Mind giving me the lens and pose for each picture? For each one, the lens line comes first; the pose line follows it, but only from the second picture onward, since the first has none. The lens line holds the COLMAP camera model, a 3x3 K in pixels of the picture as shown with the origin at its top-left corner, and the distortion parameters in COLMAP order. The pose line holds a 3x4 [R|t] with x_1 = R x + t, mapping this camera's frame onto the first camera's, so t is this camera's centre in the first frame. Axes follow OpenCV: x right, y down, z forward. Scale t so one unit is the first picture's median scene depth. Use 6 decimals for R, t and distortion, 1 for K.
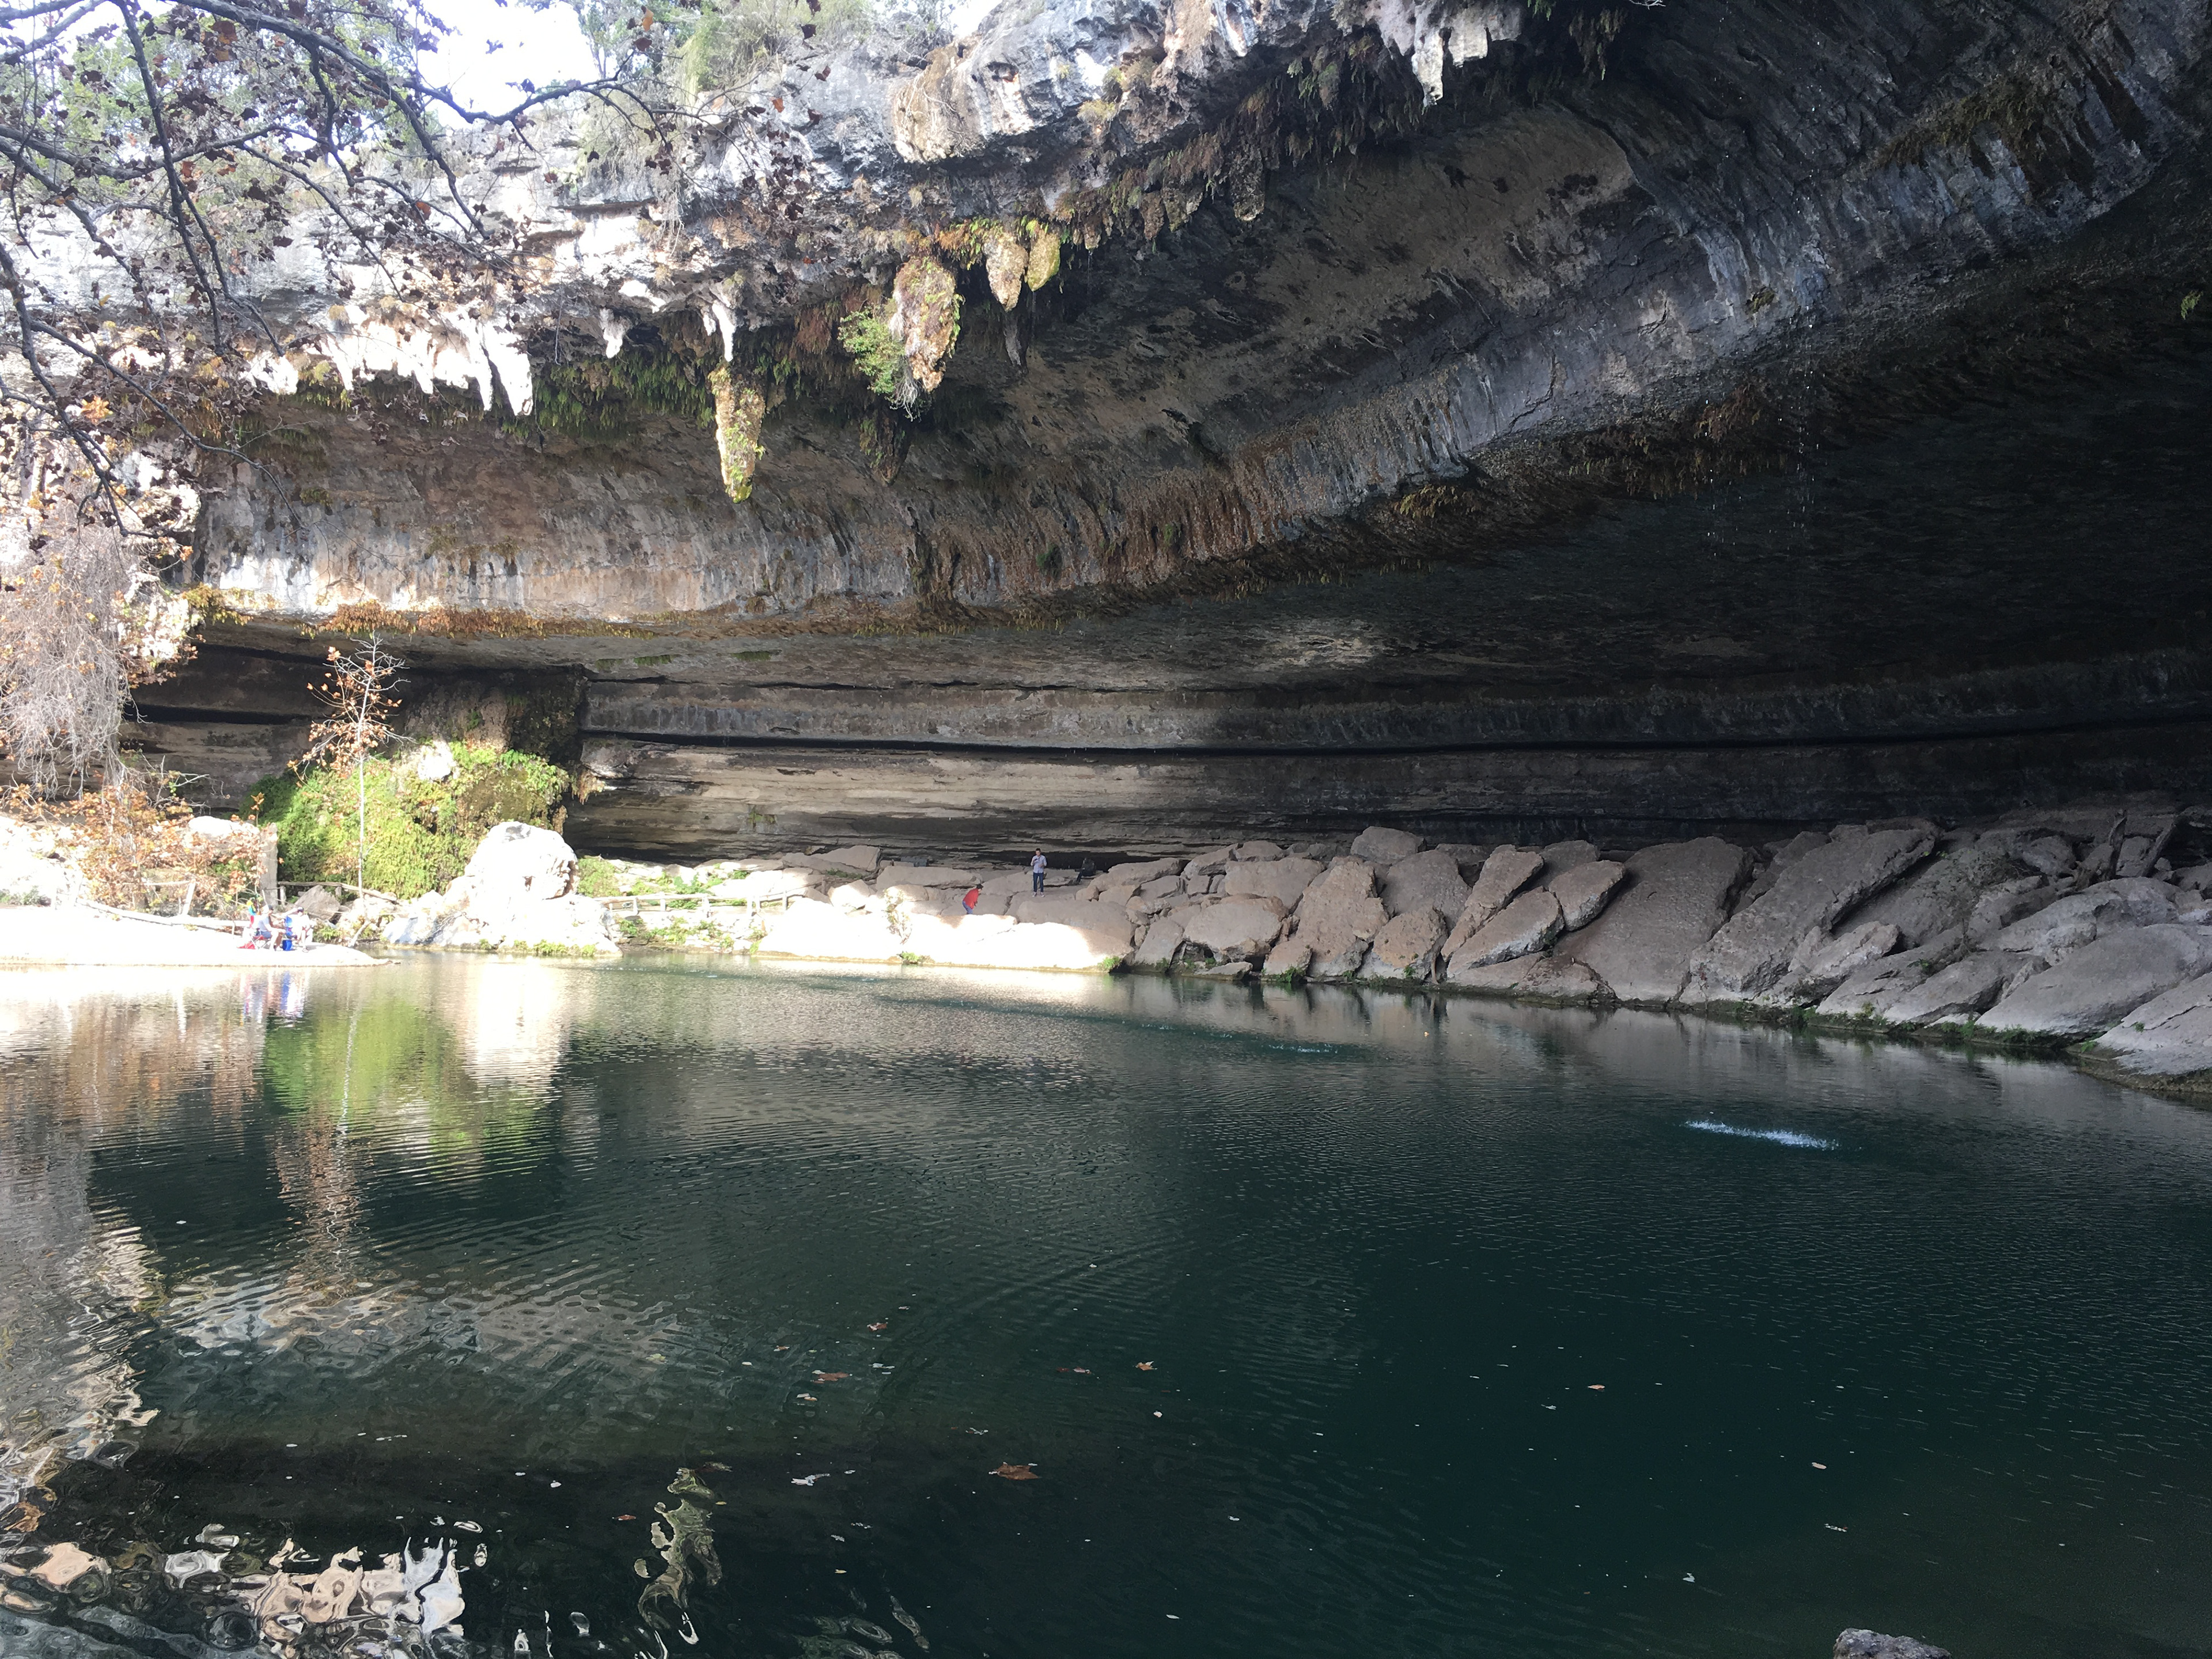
lens RADIAL K [[1898.8, 0, 1102.5], [0, 1898.8, 831.2], [0, 0, 1]] dist [0.064935, -0.034778]
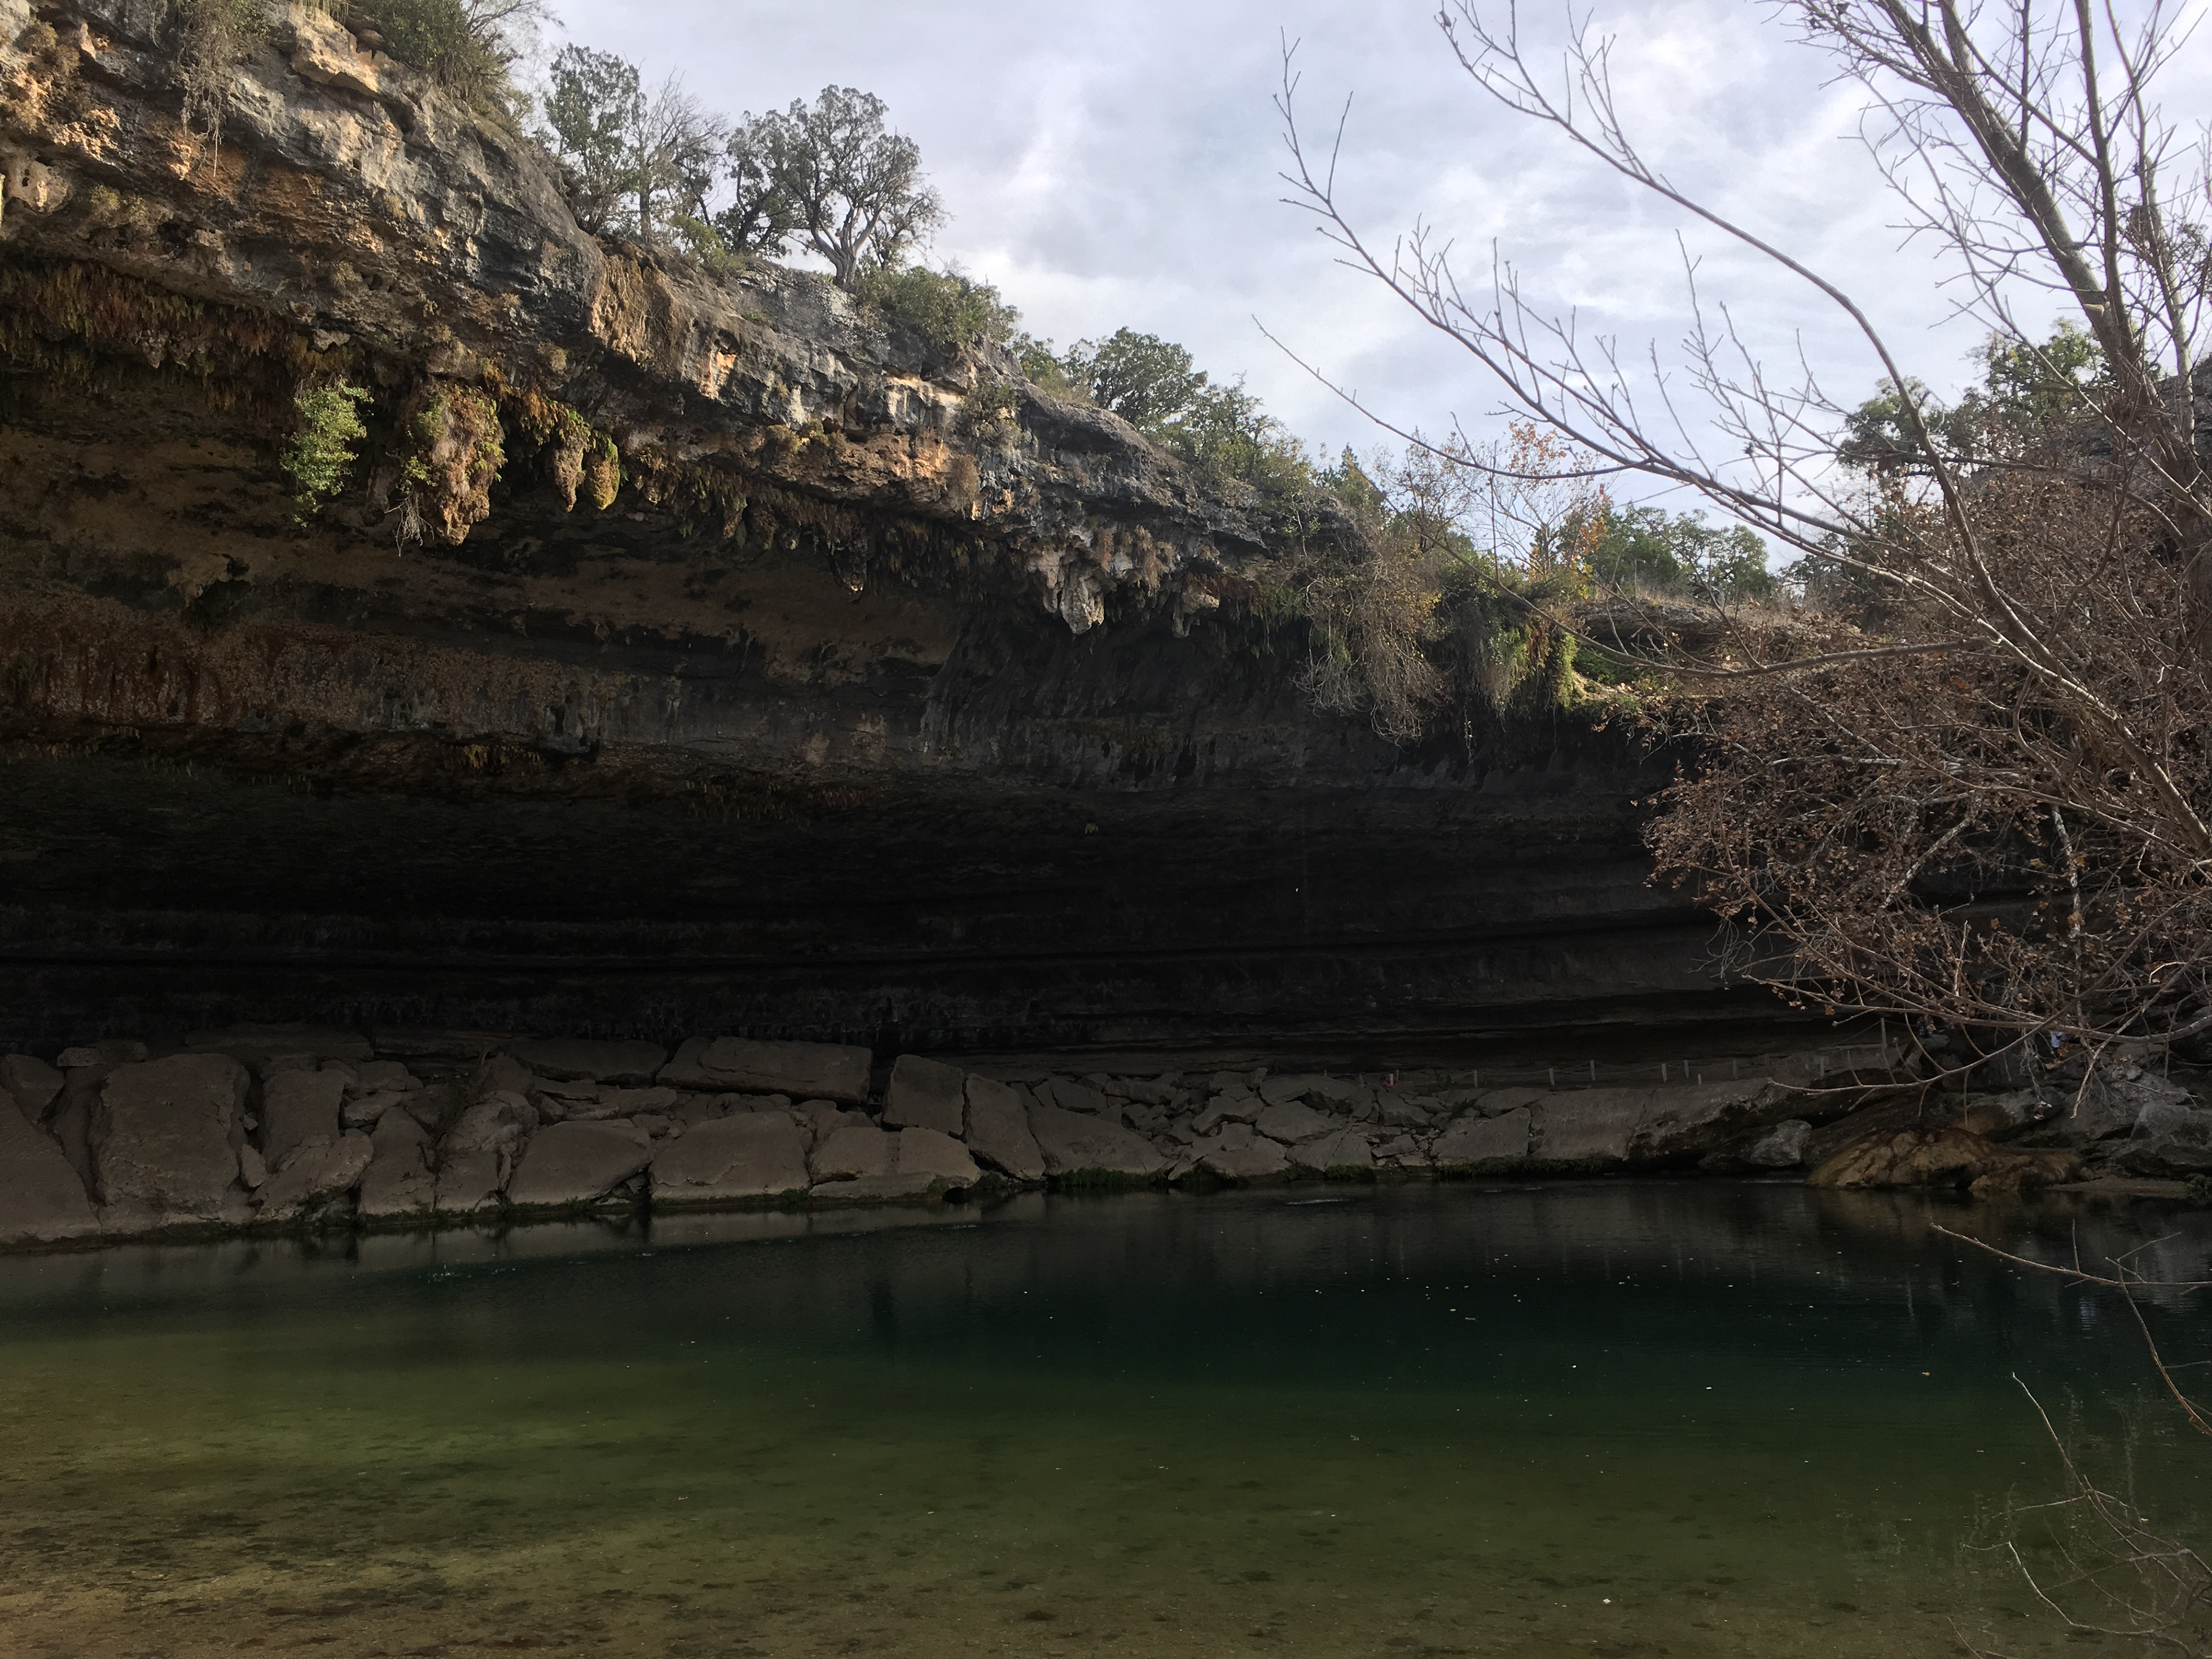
lens RADIAL K [[1898.8, 0, 1112.5], [0, 1898.8, 822.9], [0, 0, 1]] dist [0.064935, -0.034778]
pose [[-0.224212, 0.115125, 0.967717, -0.779355], [-0.014774, 0.992482, -0.121495, -0.006095], [-0.974428, -0.041537, -0.220825, 0.725058]]
